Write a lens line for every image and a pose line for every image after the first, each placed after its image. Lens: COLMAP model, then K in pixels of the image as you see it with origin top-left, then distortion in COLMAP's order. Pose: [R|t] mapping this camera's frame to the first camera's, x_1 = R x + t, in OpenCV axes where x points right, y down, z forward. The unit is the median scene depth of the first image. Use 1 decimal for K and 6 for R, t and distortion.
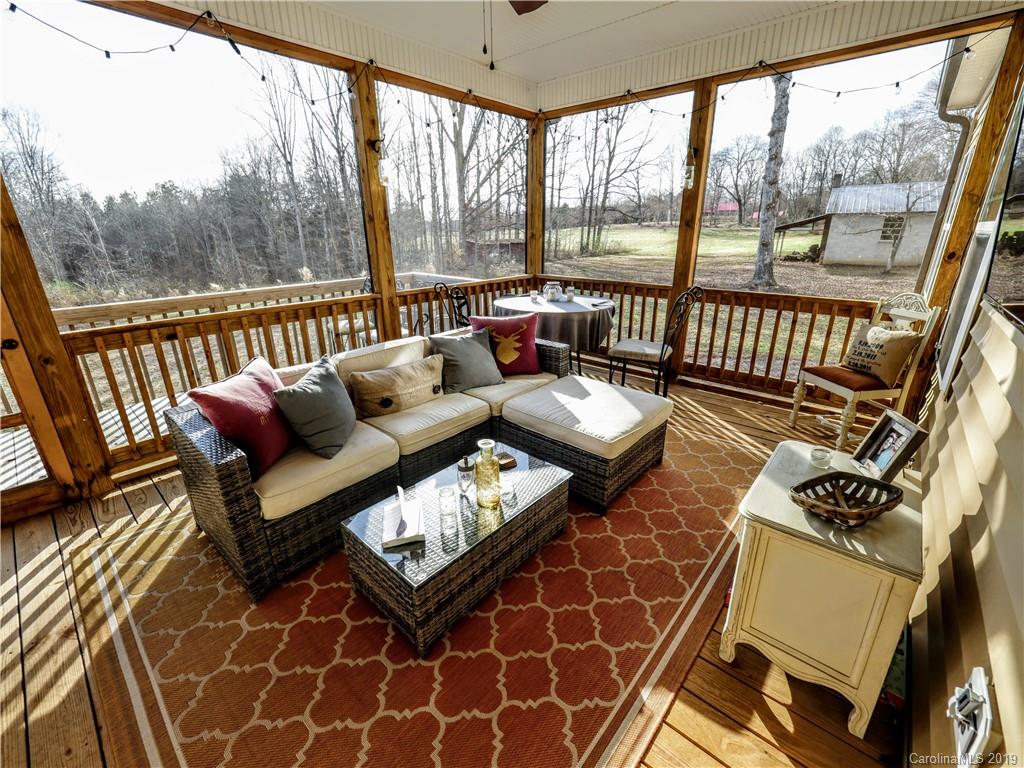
lens RADIAL K [[434.6, 0, 514.7], [0, 434.6, 379.9], [0, 0, 1]] dist [-0.006961, 0.000635]
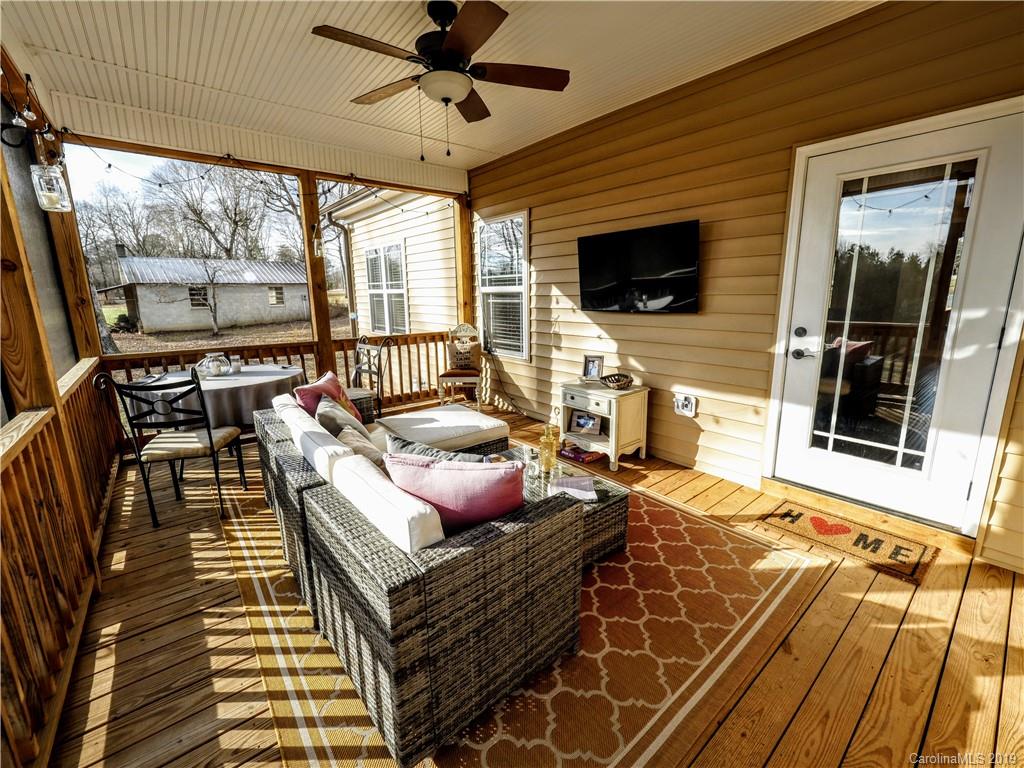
lens RADIAL K [[434.6, 0, 517.2], [0, 434.6, 382.1], [0, 0, 1]] dist [-0.006961, 0.000635]
pose [[0.152598, -0.194802, 0.968899, -0.810034], [0.334163, 0.932809, 0.134916, -0.124779], [-0.930080, 0.303183, 0.207441, 0.417240]]
